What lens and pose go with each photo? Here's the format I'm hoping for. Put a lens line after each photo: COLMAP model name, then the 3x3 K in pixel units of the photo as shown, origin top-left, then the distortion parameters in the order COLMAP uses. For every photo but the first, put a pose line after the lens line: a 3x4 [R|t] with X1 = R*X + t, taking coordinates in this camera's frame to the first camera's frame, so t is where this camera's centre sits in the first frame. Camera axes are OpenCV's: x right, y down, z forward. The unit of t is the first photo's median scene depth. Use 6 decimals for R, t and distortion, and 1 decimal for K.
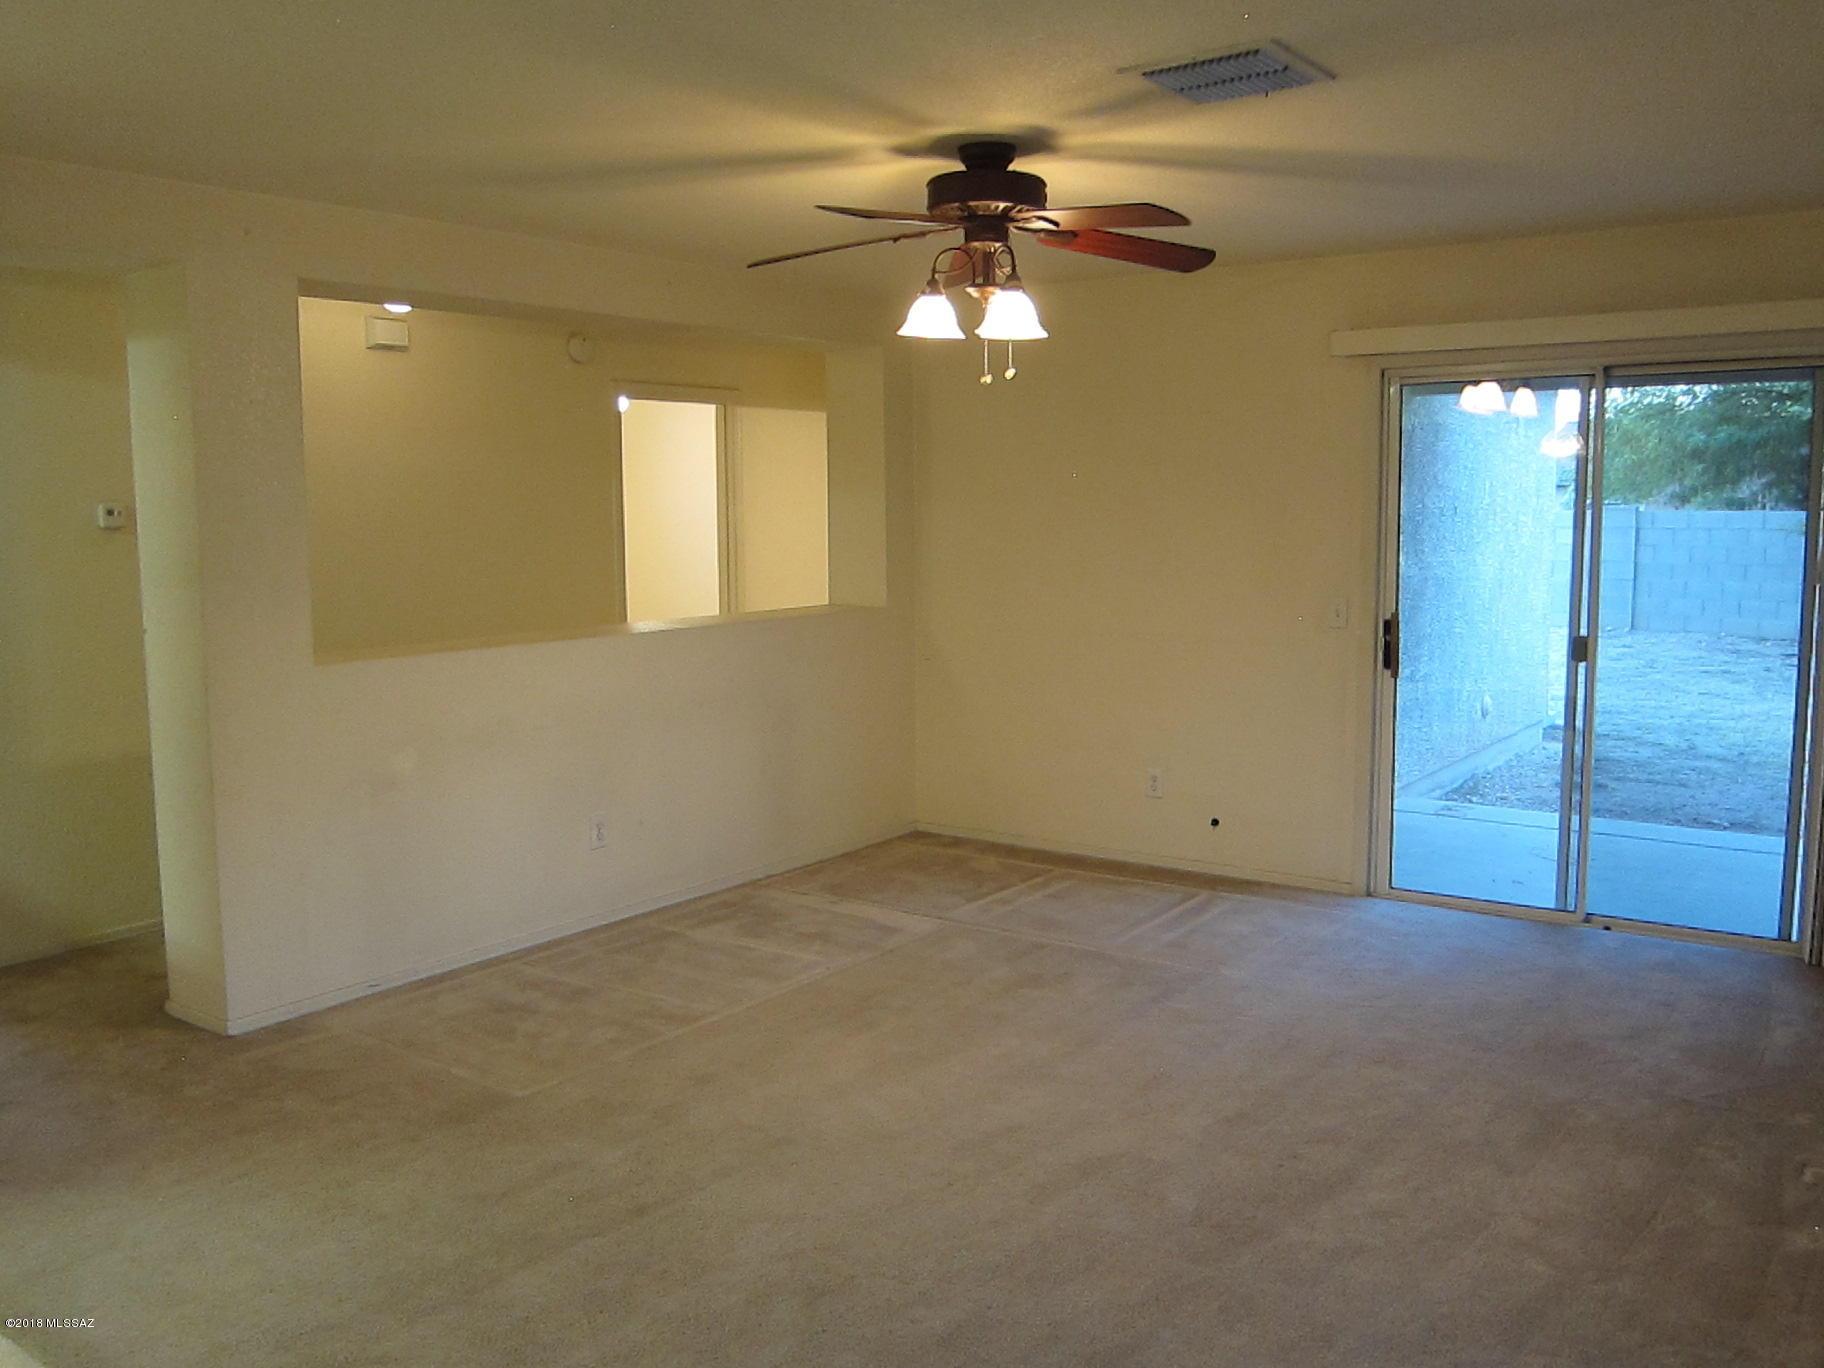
lens RADIAL K [[1520.6, 0, 904.9], [0, 1520.6, 683.0], [0, 0, 1]] dist [-0.046844, 0.007494]
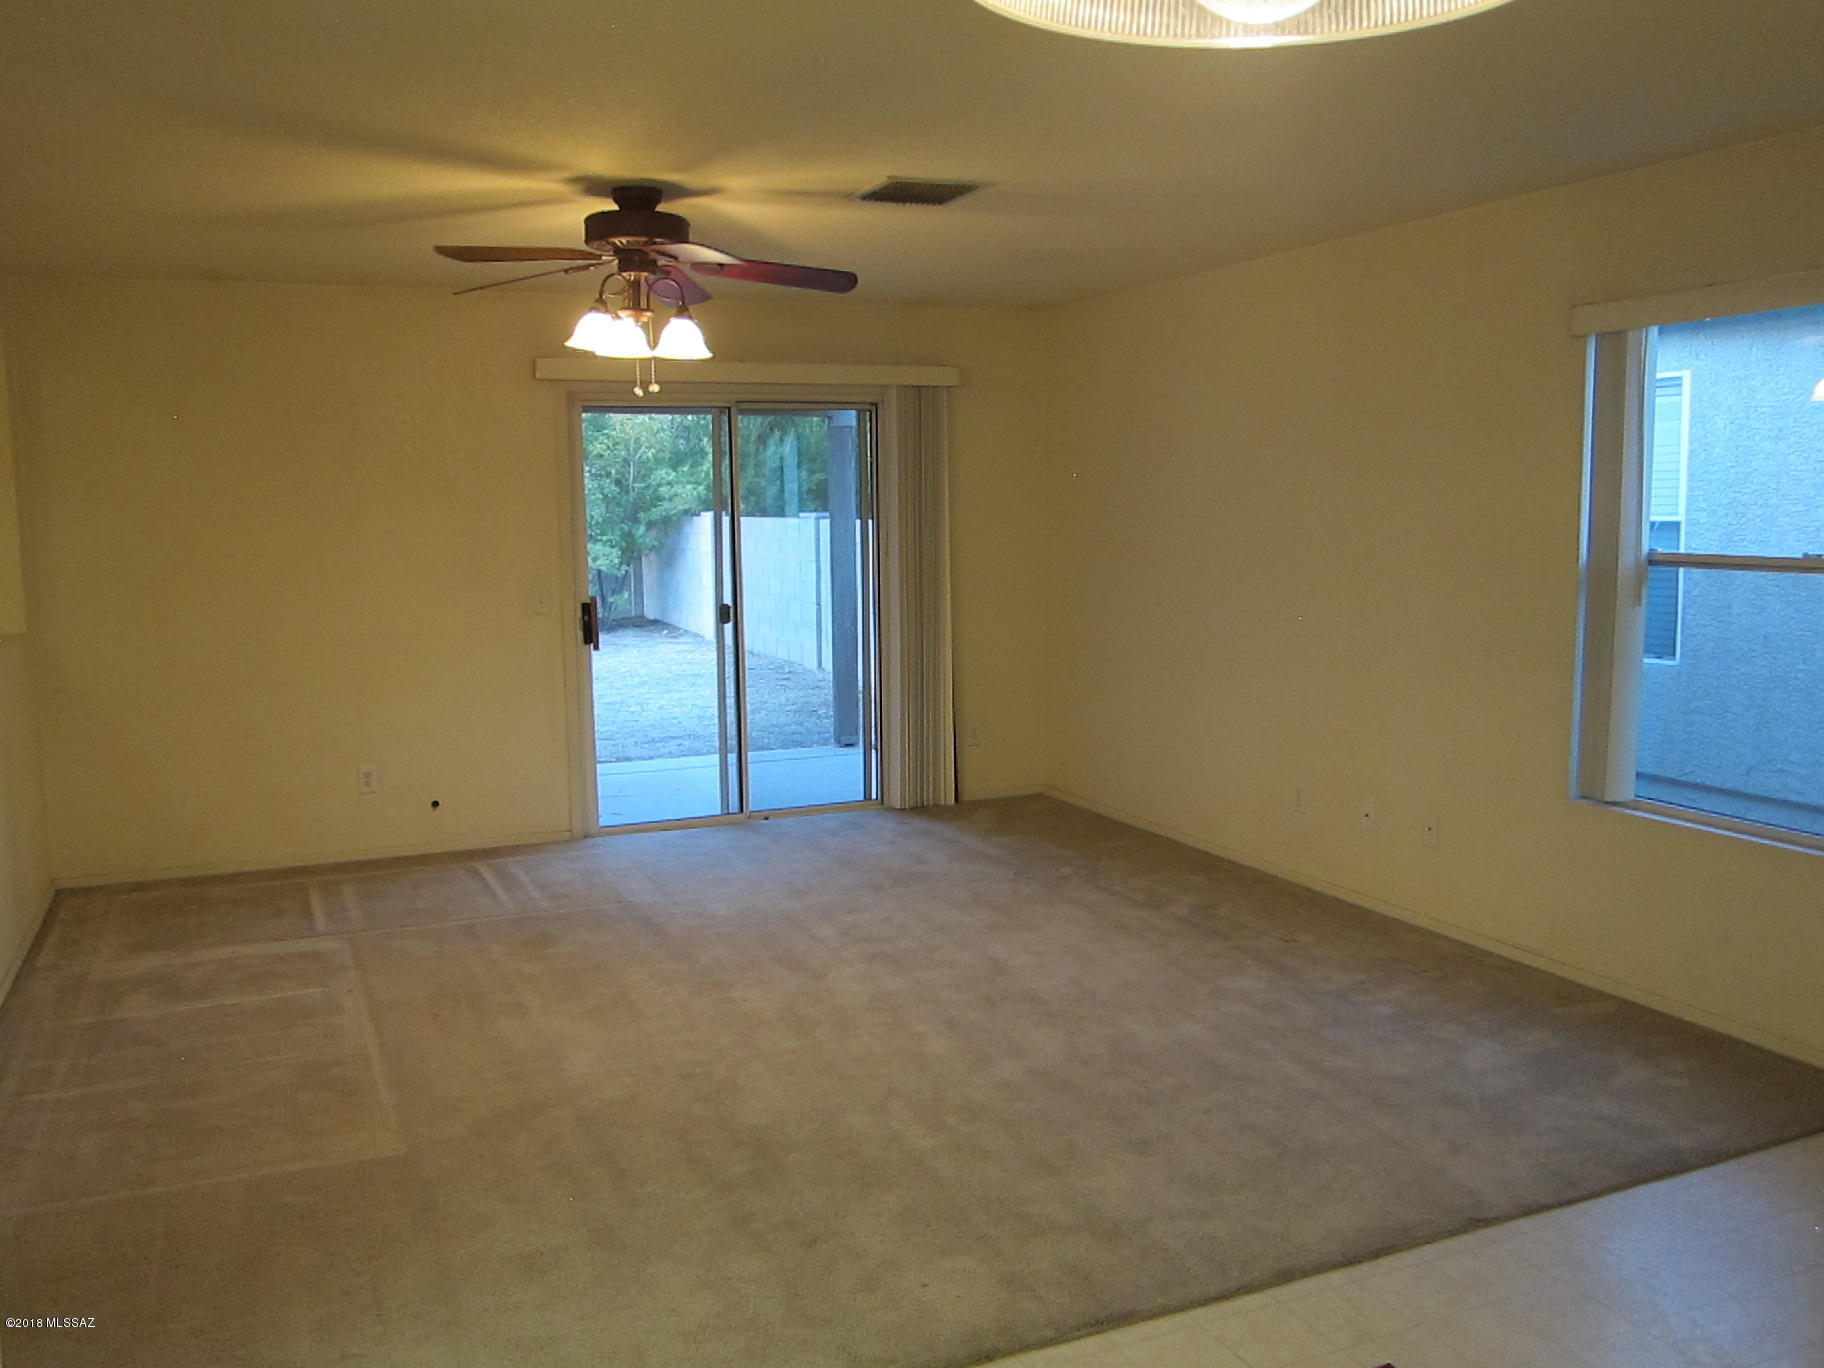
lens RADIAL K [[1520.6, 0, 904.9], [0, 1520.6, 683.0], [0, 0, 1]] dist [-0.046844, 0.007494]
pose [[0.496007, -0.099199, 0.862633, -0.669110], [0.107952, 0.992790, 0.052095, -0.015811], [-0.861582, 0.067284, 0.503140, 0.209946]]
